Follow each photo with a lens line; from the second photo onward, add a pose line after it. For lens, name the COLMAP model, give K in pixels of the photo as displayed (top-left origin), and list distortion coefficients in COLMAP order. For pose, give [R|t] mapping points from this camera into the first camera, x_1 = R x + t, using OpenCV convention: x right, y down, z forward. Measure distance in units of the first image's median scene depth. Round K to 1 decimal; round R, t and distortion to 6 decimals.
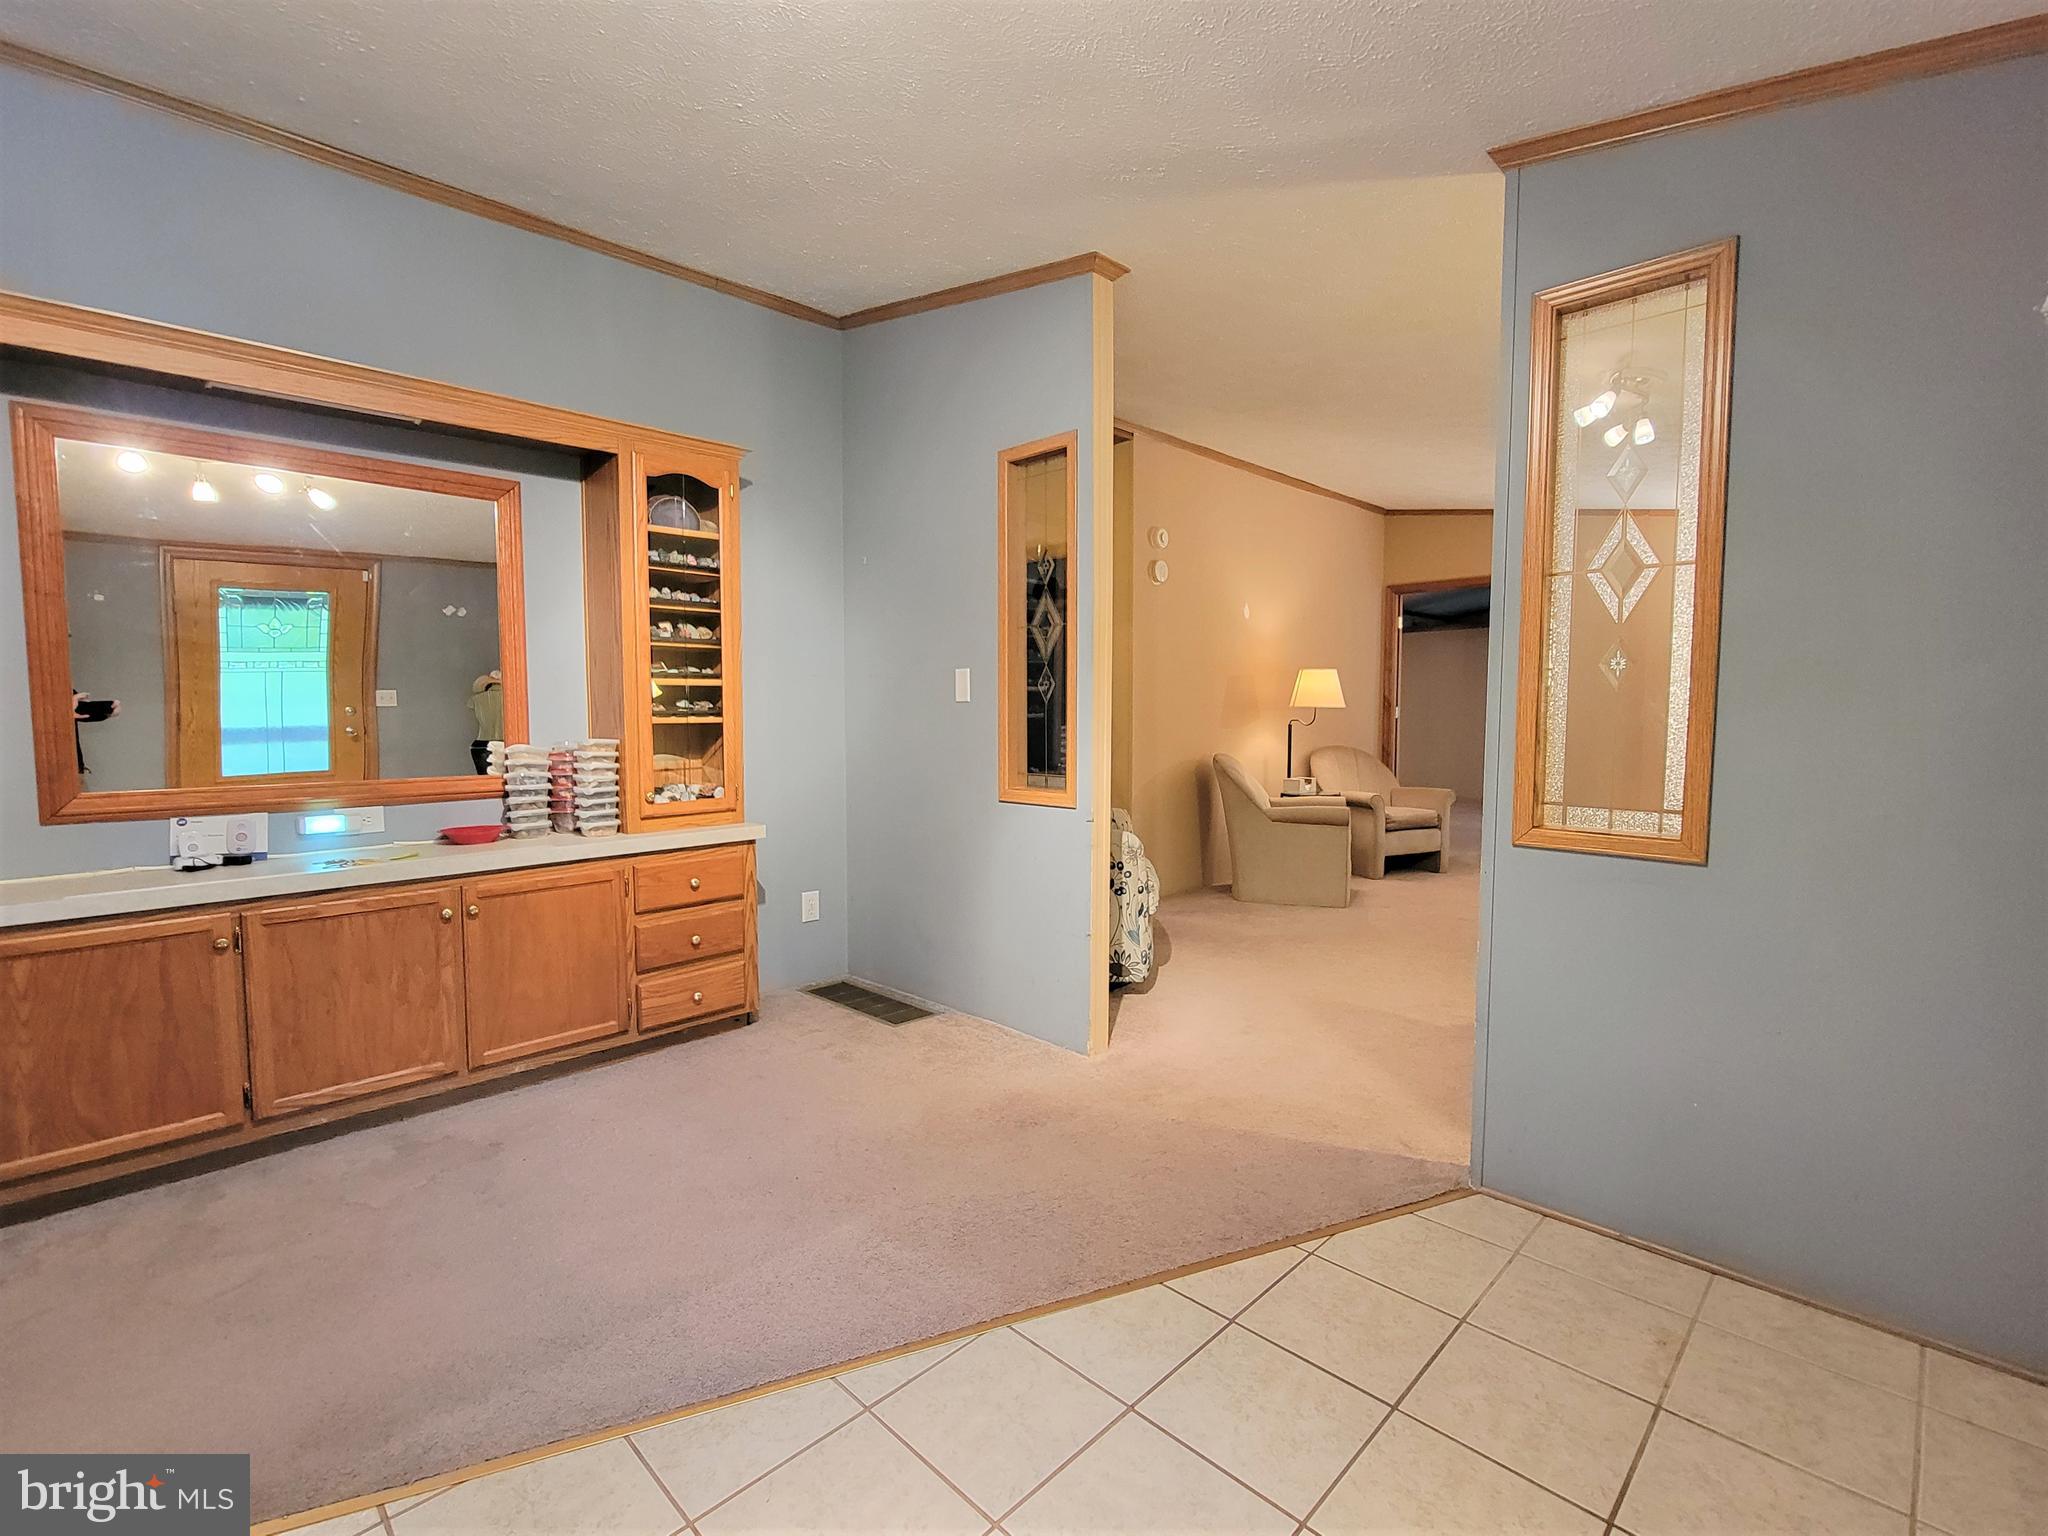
lens RADIAL K [[913.6, 0, 1024.0], [0, 913.6, 768.0], [0, 0, 1]] dist [0.001658, 0.000048]
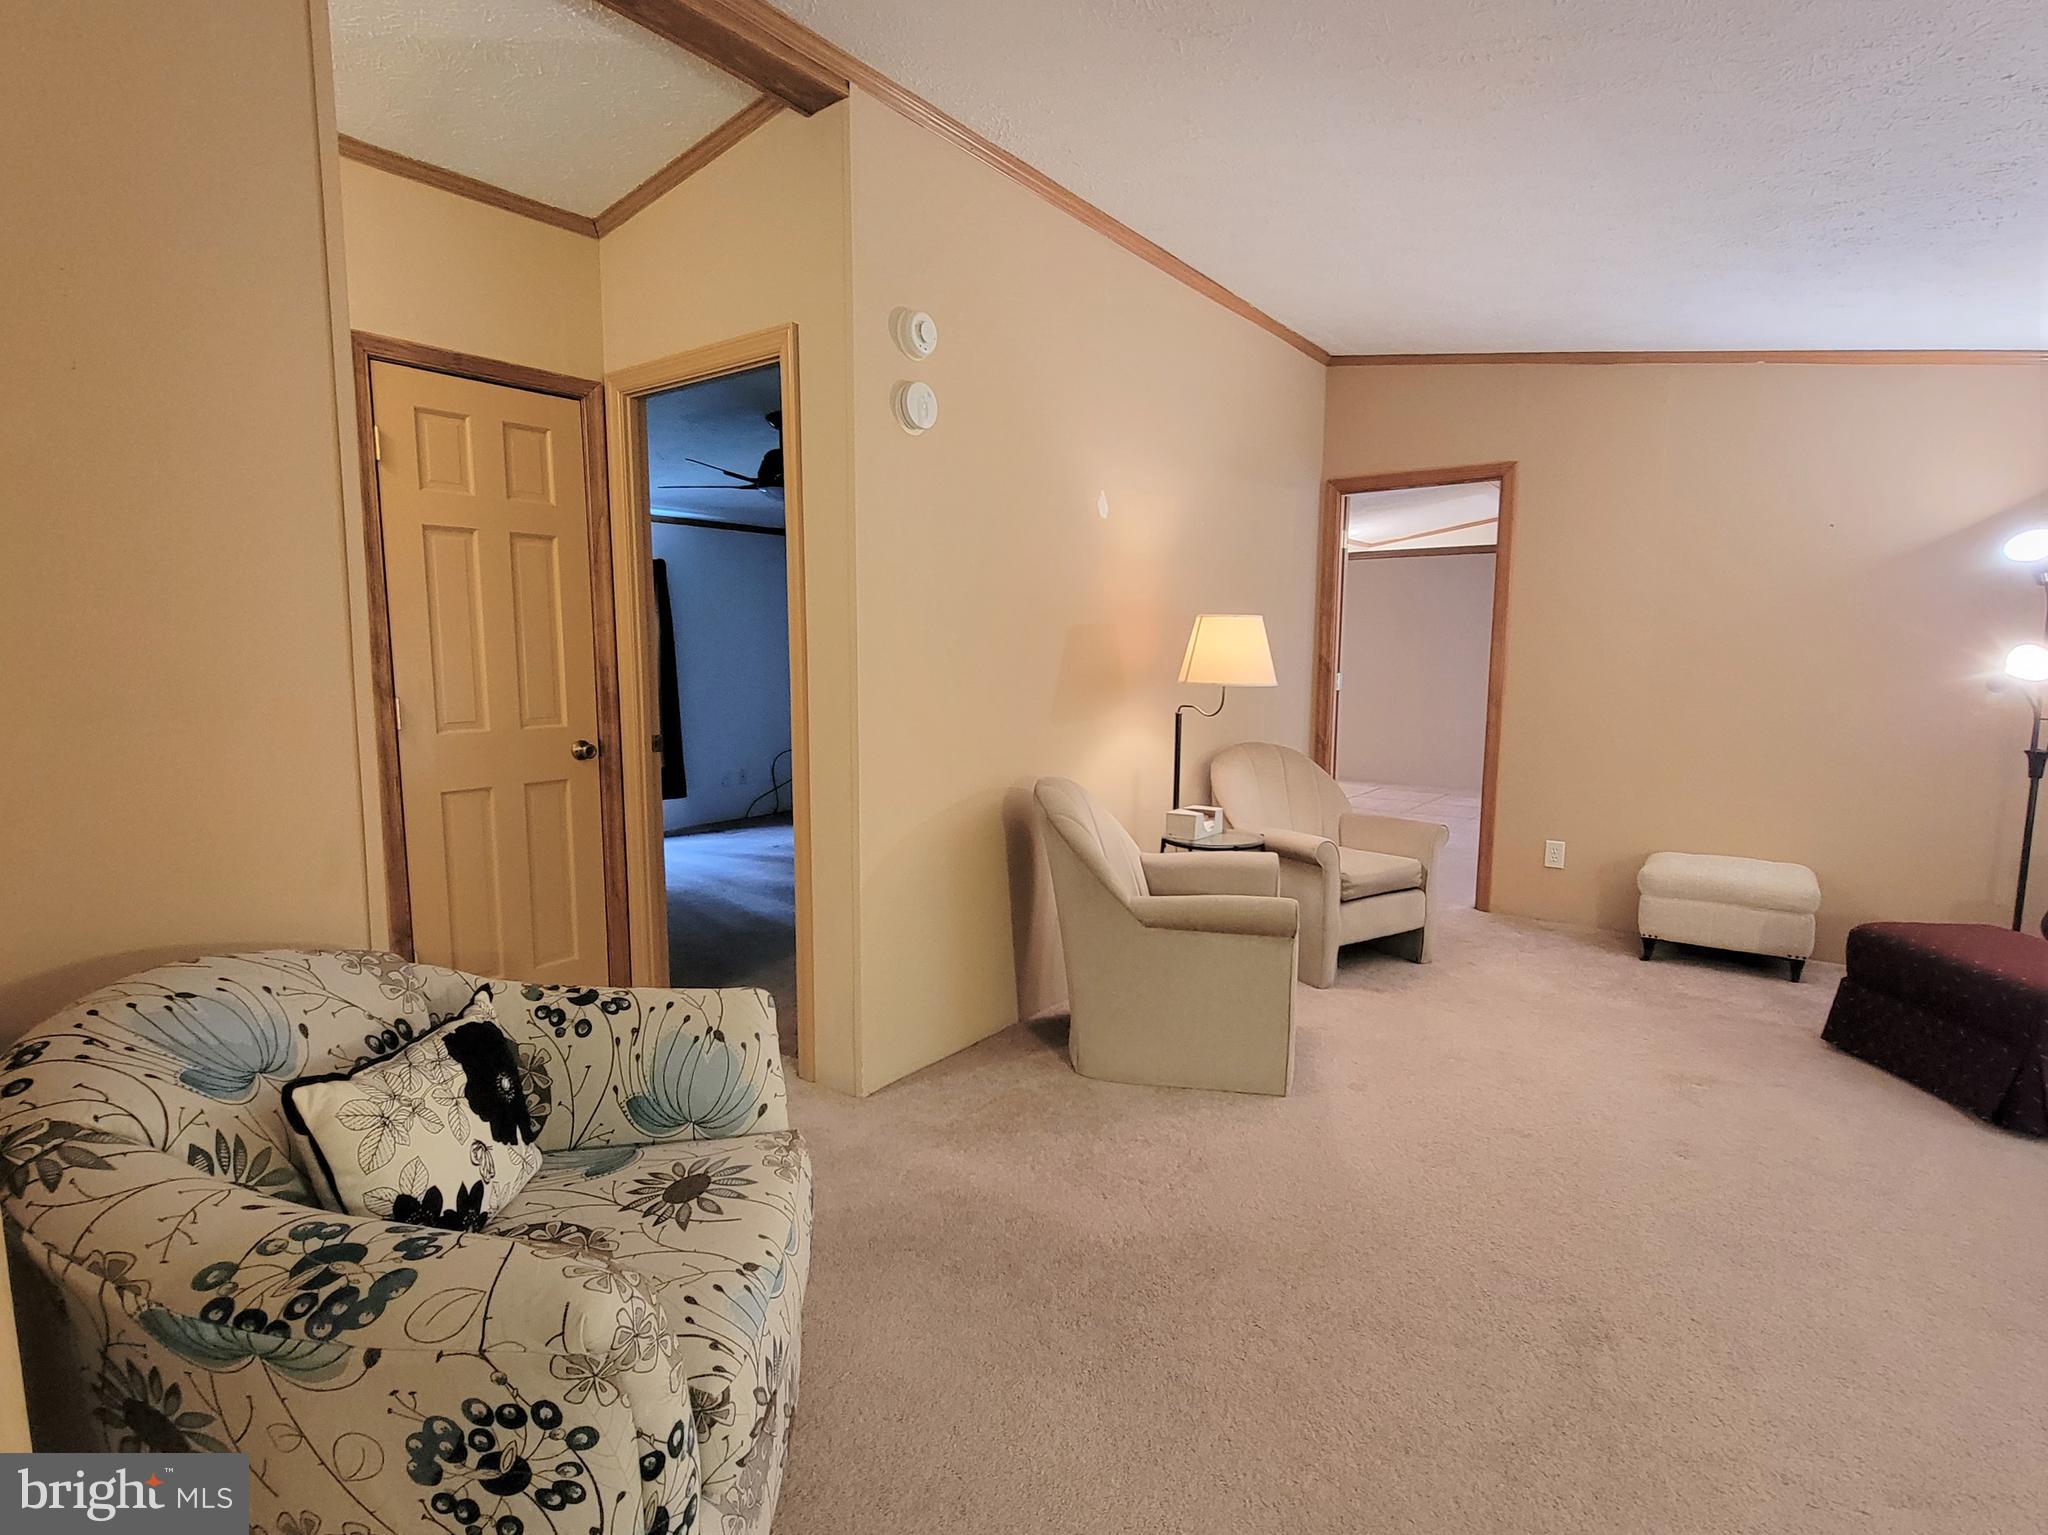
lens RADIAL K [[991.0, 0, 1024.0], [0, 991.0, 767.5], [0, 0, 1]] dist [-0.000136, -0.000010]
pose [[0.990951, -0.008083, 0.133980, 0.118466], [0.000819, 0.998531, 0.054180, -0.048786], [-0.134221, -0.053580, 0.989502, 0.420736]]
